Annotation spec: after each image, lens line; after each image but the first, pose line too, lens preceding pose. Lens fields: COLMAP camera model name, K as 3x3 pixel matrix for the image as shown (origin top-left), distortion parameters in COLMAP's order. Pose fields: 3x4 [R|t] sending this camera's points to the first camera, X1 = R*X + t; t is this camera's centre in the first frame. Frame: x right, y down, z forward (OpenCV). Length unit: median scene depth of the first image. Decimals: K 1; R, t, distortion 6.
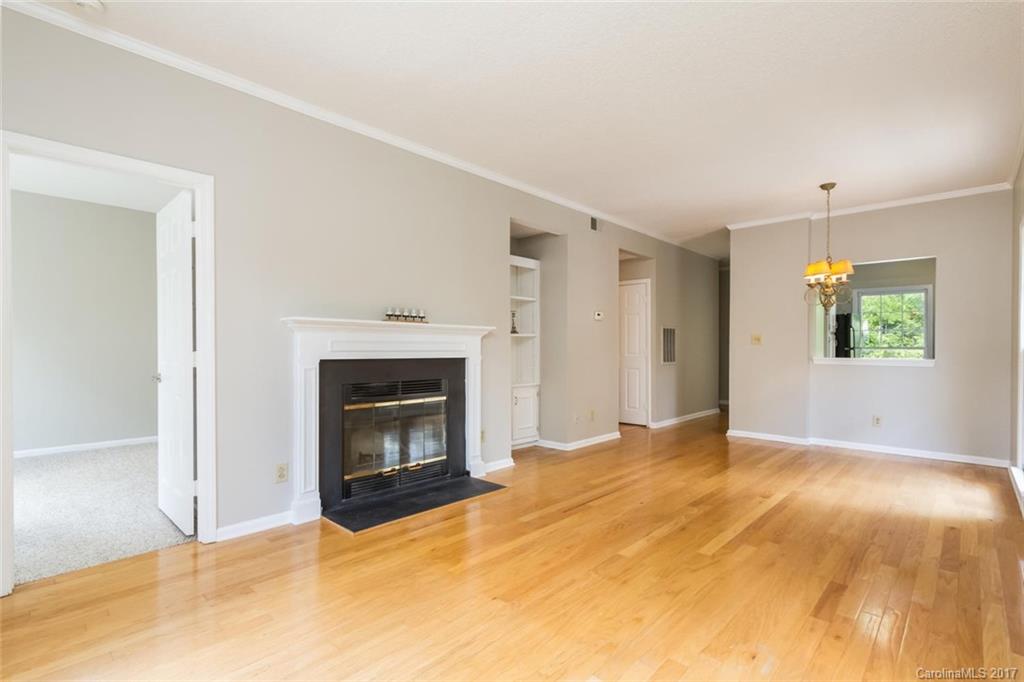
lens RADIAL K [[486.4, 0, 515.2], [0, 486.4, 347.2], [0, 0, 1]] dist [0.002872, -0.000217]
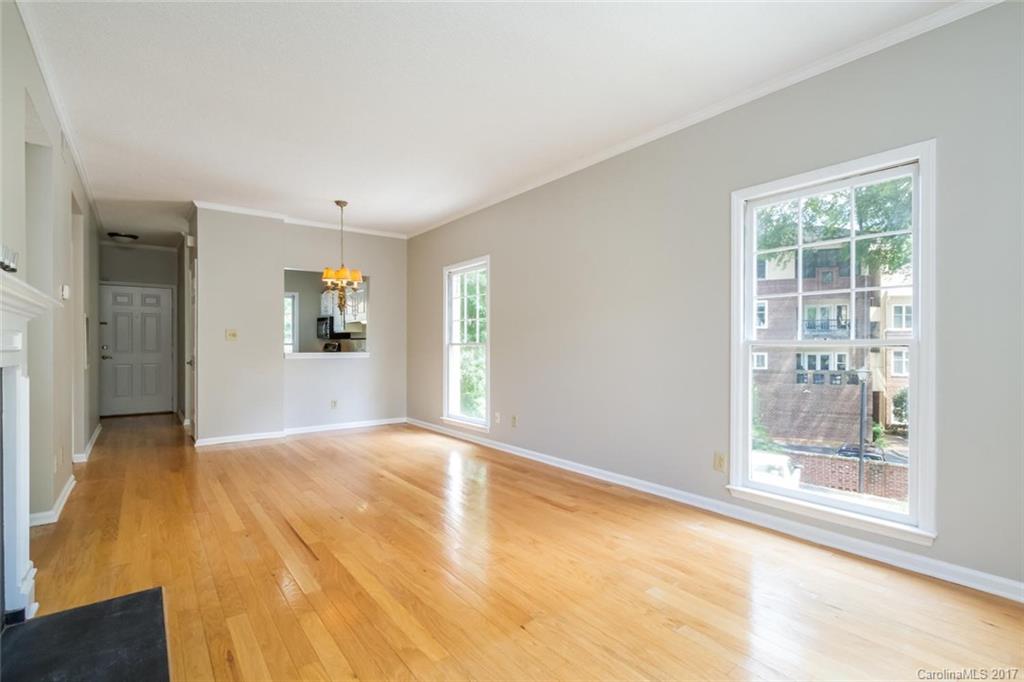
lens RADIAL K [[486.4, 0, 517.8], [0, 486.4, 344.2], [0, 0, 1]] dist [0.002872, -0.000217]
pose [[0.158078, -0.001660, 0.987425, -0.427303], [0.002509, 0.999996, 0.001280, 0.002223], [-0.987423, 0.002275, 0.158082, 0.407333]]
